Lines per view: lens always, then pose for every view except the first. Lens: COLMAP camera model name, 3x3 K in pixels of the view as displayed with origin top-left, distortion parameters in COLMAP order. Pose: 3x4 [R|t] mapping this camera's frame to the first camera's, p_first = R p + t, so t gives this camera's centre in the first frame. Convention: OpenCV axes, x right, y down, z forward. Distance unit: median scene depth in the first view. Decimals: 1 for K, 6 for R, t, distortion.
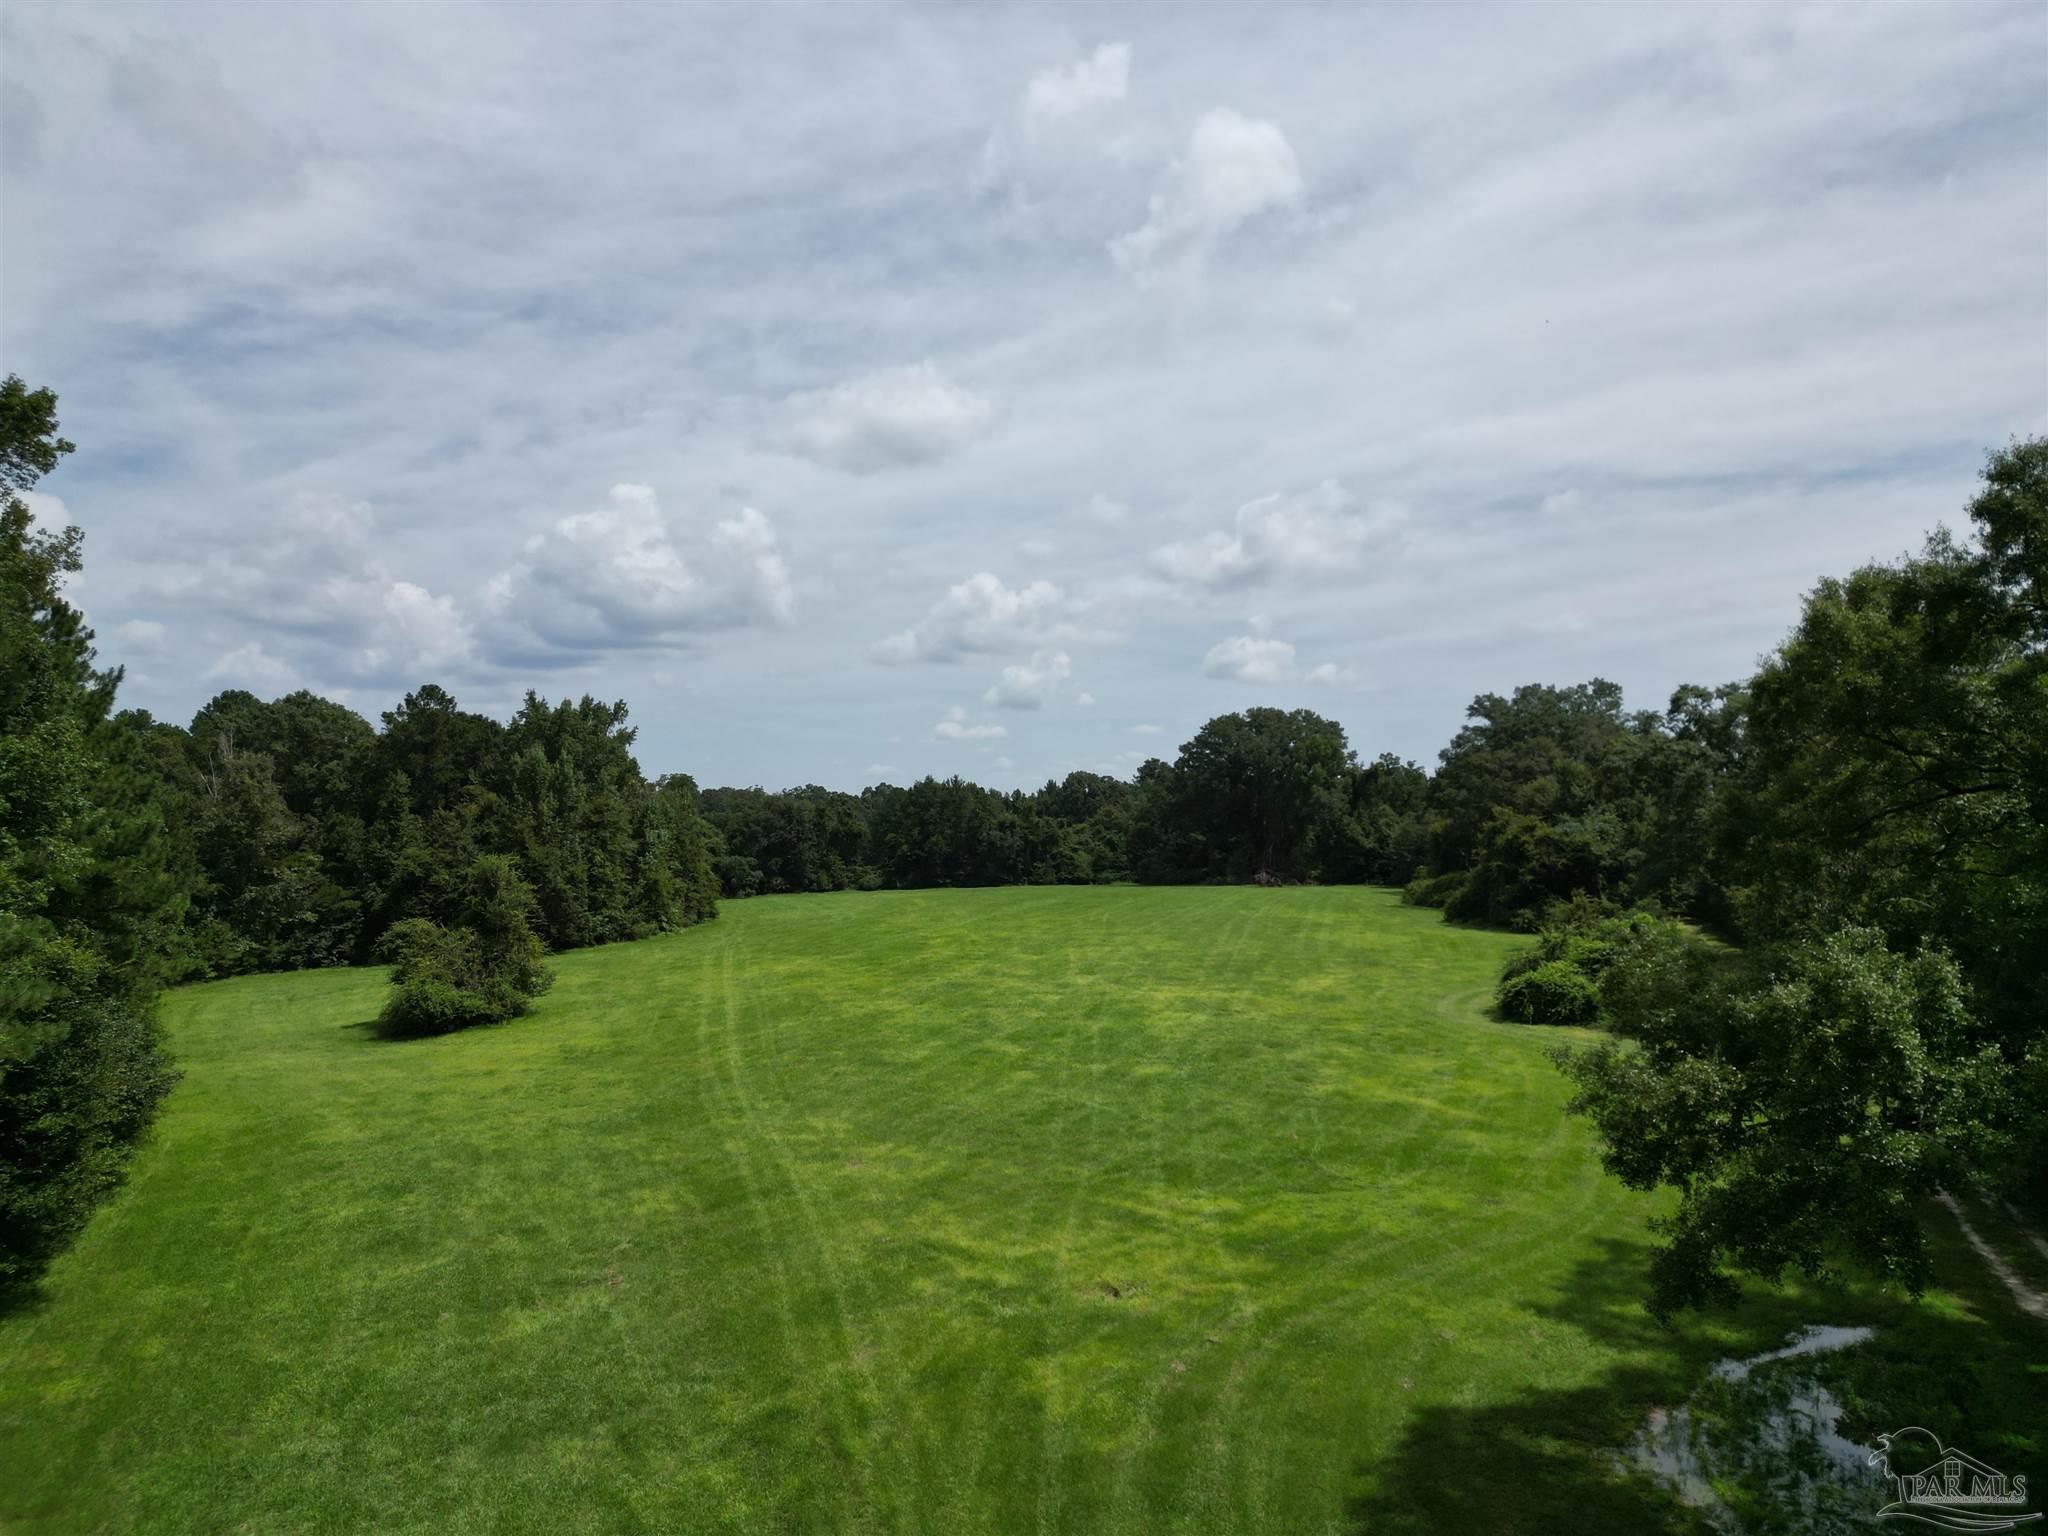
lens RADIAL K [[1425.3, 0, 1026.2], [0, 1425.3, 767.6], [0, 0, 1]] dist [0.084291, -0.086005]
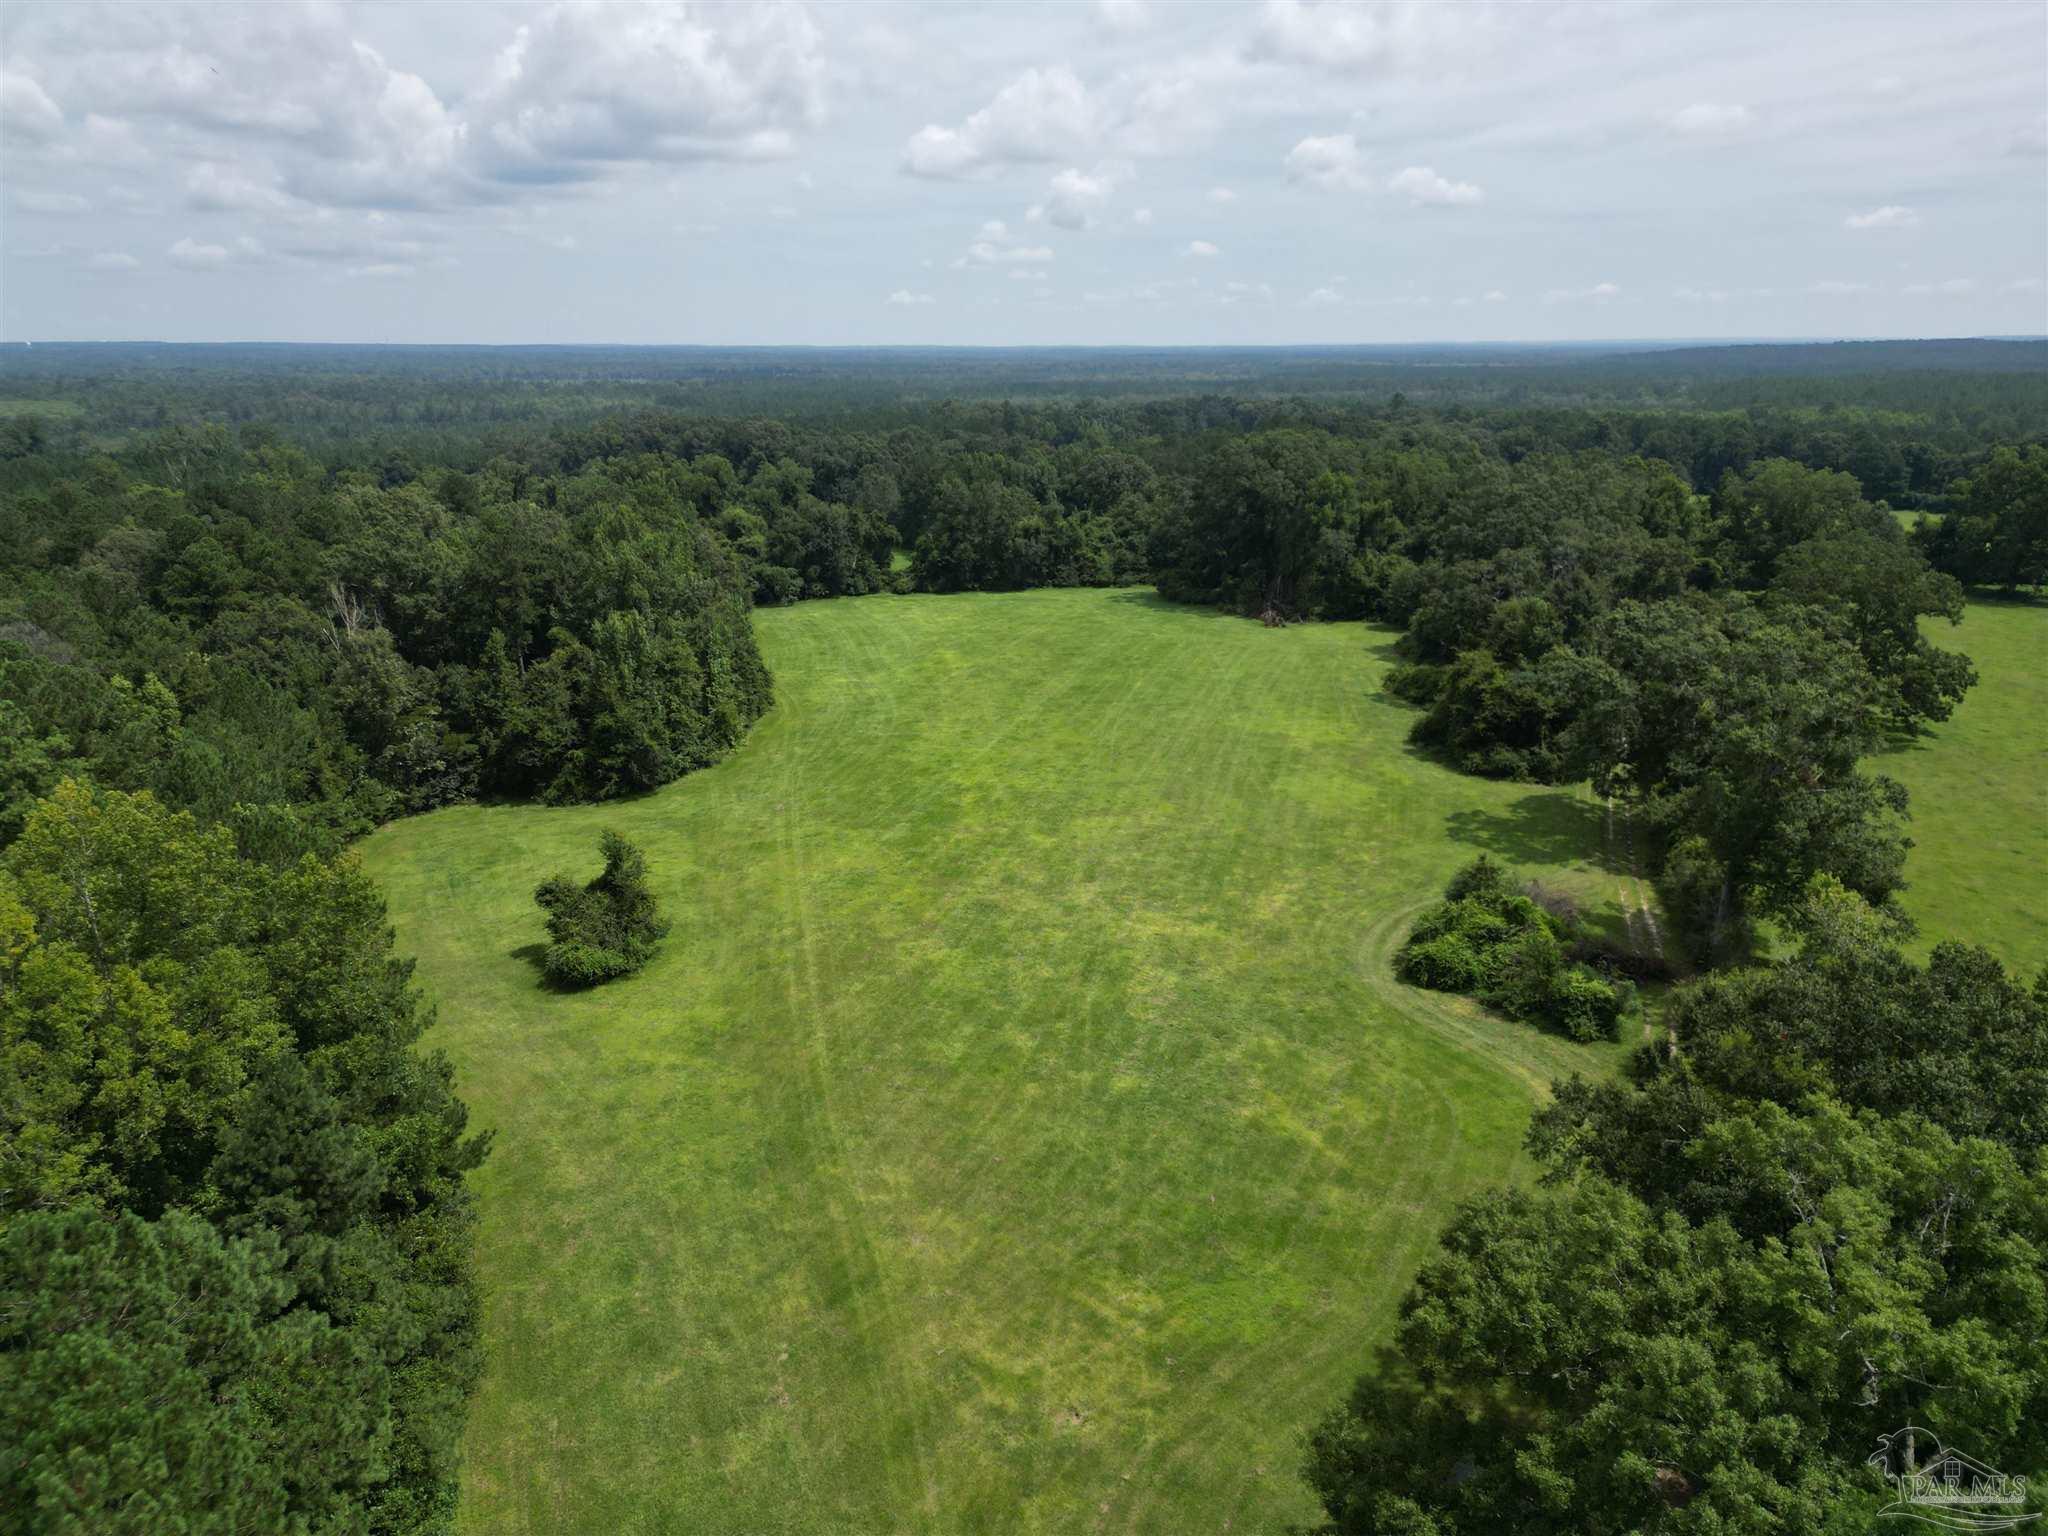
lens RADIAL K [[1429.2, 0, 1024.0], [0, 1429.2, 768.0], [0, 0, 1]] dist [0.083571, -0.081737]
pose [[0.999741, 0.003272, -0.022541, 0.010526], [0.003922, 0.950113, 0.311883, -0.260771], [0.022437, -0.311890, 0.949853, -0.114158]]
